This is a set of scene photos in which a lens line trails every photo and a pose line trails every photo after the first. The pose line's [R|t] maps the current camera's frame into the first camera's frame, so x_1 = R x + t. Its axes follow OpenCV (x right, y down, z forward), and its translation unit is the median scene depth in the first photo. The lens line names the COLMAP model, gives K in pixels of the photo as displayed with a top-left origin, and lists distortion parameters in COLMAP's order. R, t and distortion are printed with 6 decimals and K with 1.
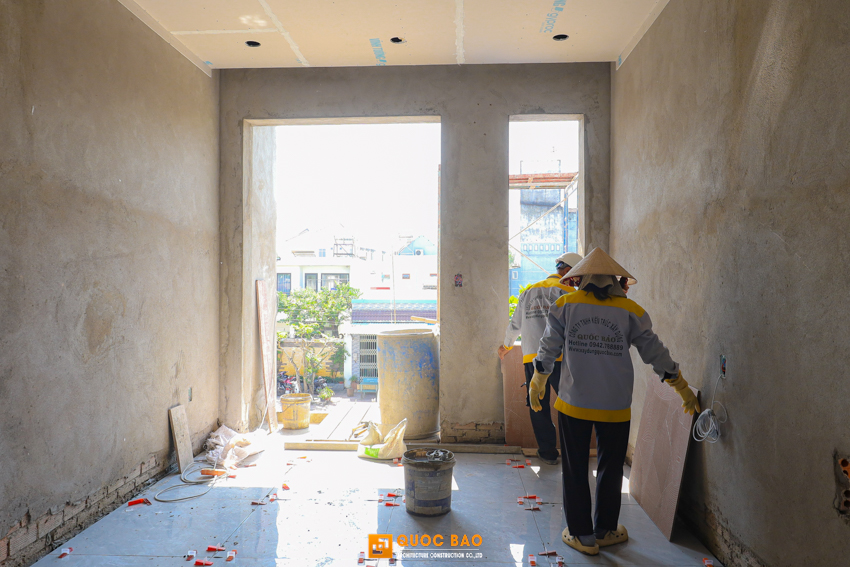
lens RADIAL K [[634.0, 0, 422.7], [0, 634.0, 287.5], [0, 0, 1]] dist [0.016687, -0.004103]
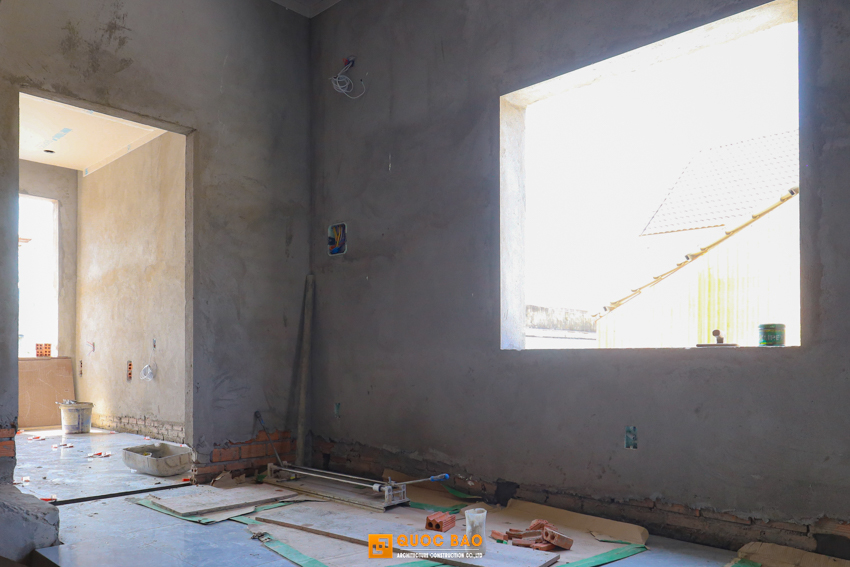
lens RADIAL K [[634.0, 0, 427.1], [0, 634.0, 290.7], [0, 0, 1]] dist [0.016687, -0.004103]
pose [[0.651451, 0.042795, 0.757483, -0.416942], [0.031254, 0.996047, -0.083153, 0.117157], [-0.758047, 0.077844, 0.647538, -0.816373]]
